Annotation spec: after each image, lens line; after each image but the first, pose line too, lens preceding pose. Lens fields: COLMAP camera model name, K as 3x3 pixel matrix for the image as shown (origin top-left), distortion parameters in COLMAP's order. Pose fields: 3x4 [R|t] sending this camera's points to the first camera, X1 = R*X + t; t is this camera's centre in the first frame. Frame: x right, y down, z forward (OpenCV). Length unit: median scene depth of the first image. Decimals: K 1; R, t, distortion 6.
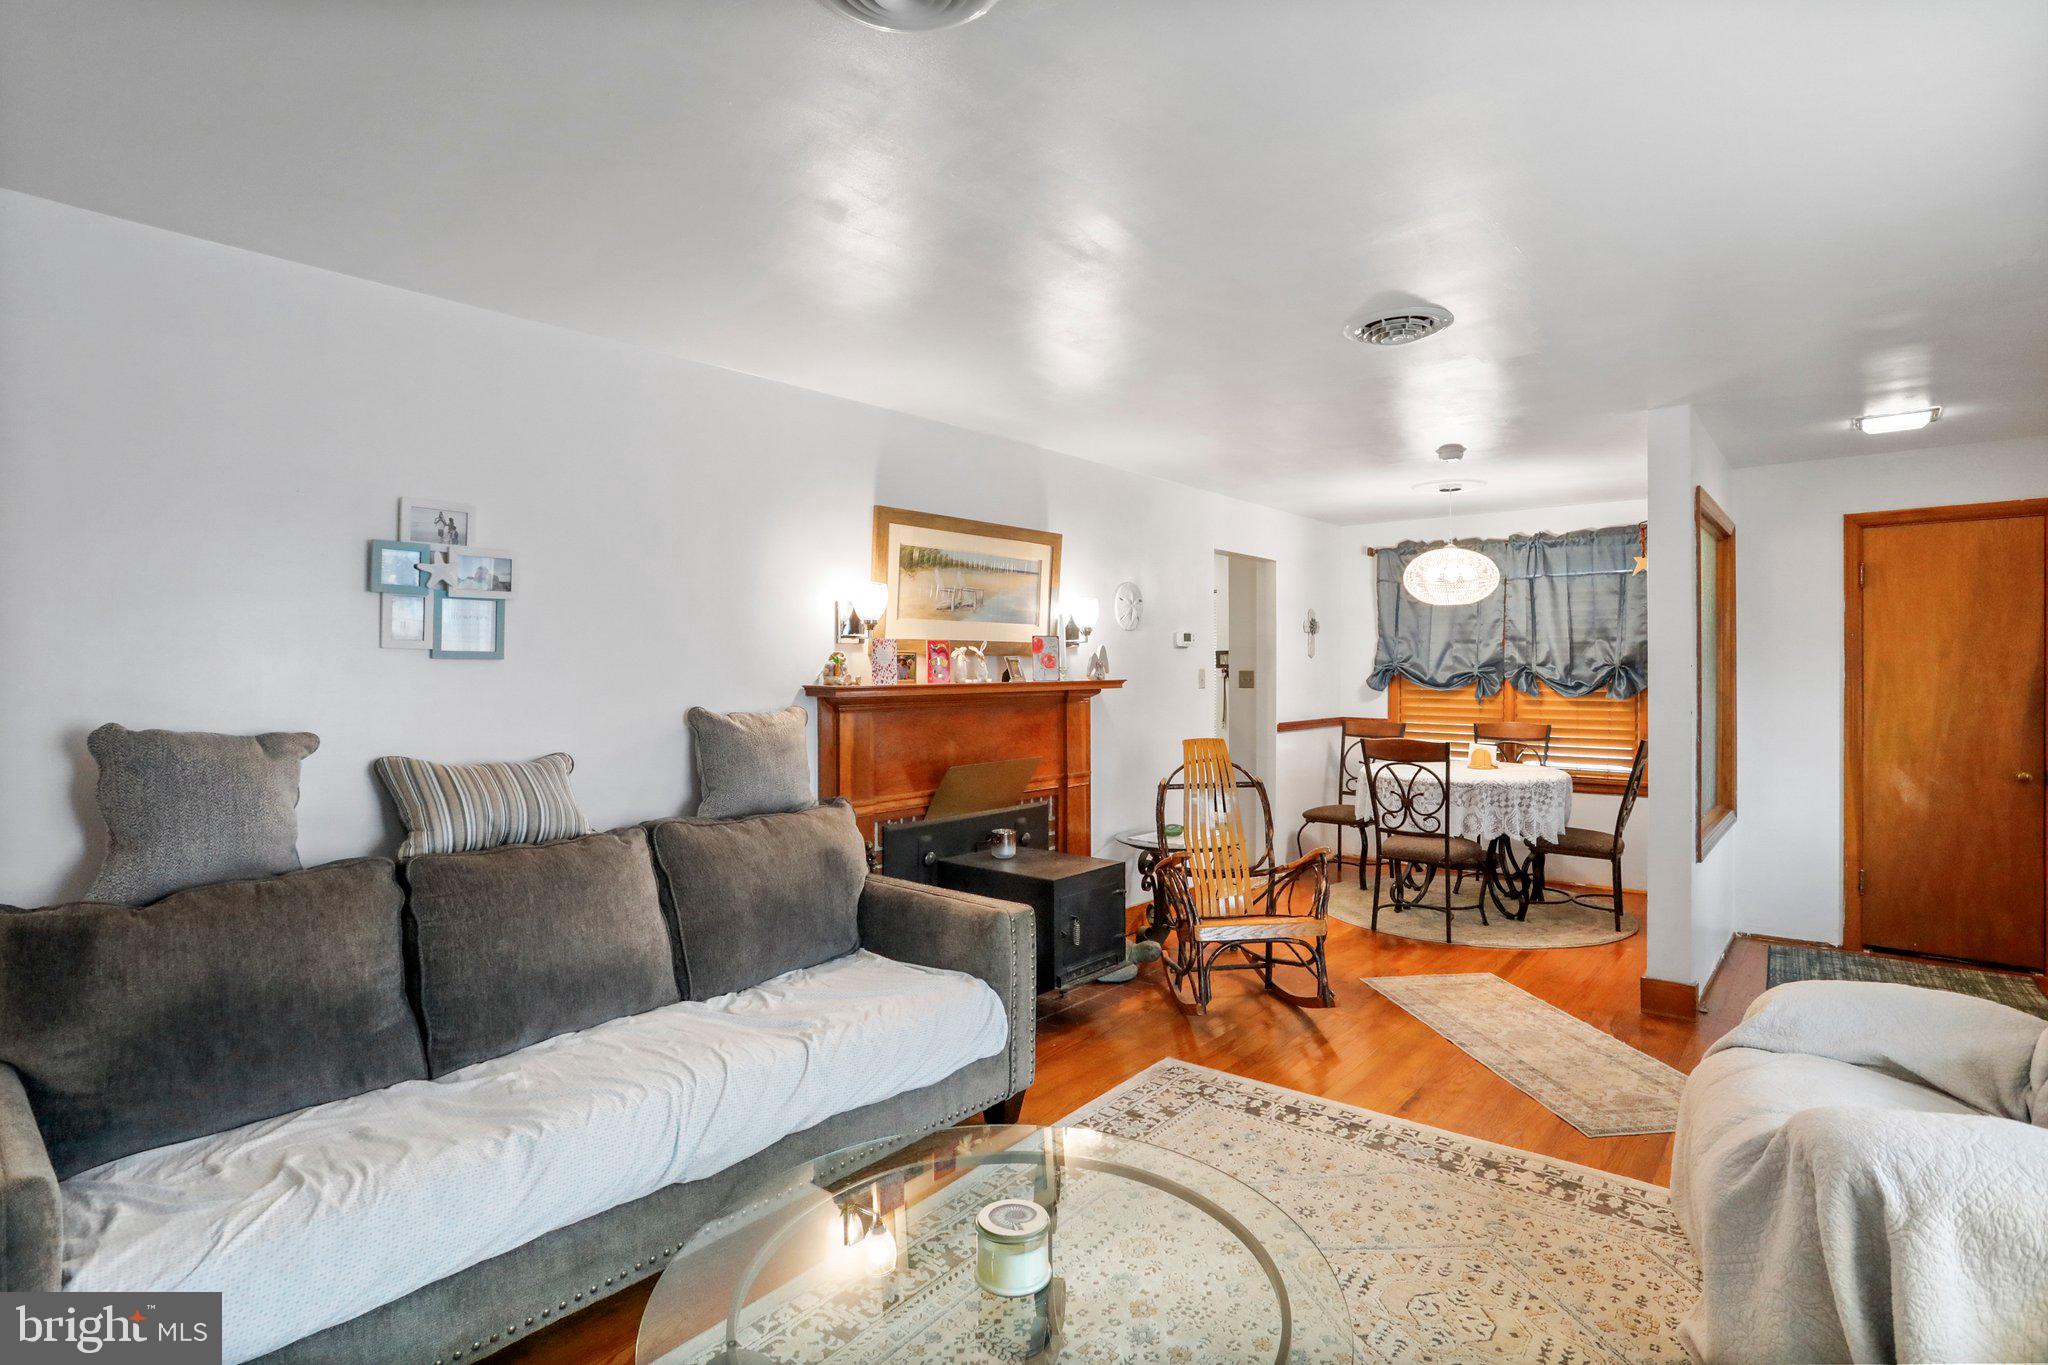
lens RADIAL K [[995.7, 0, 1029.1], [0, 995.7, 671.6], [0, 0, 1]] dist [-0.049066, 0.019650]
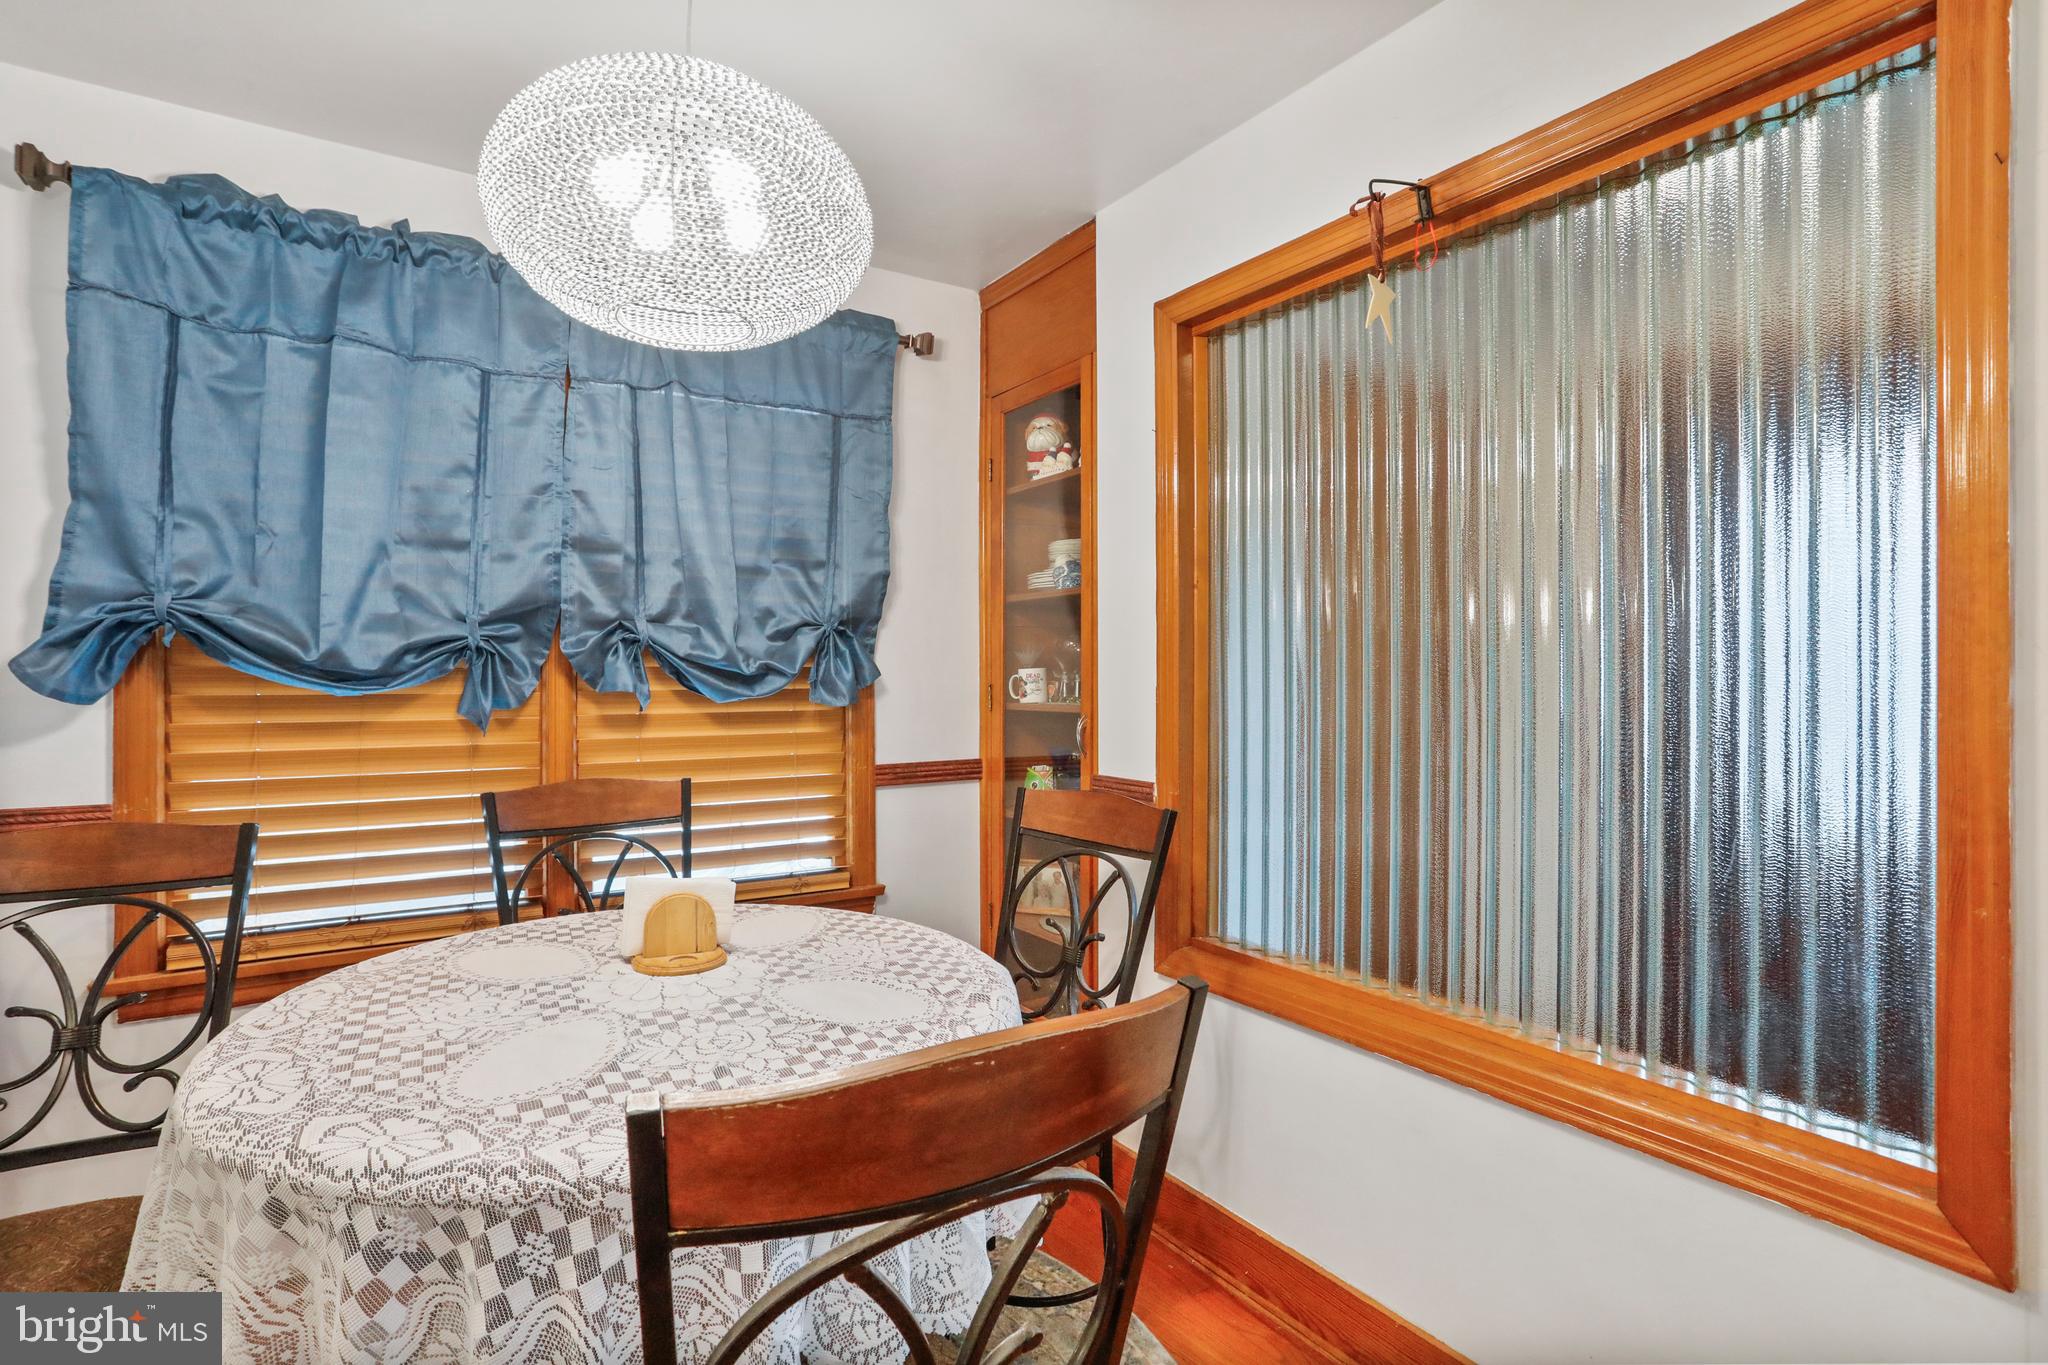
lens RADIAL K [[995.7, 0, 1032.7], [0, 995.7, 683.8], [0, 0, 1]] dist [-0.049066, 0.019650]
pose [[0.261502, -0.003391, 0.965197, 0.183962], [0.010731, 0.999942, 0.000606, 0.018669], [-0.965143, 0.010199, 0.261523, 0.743782]]
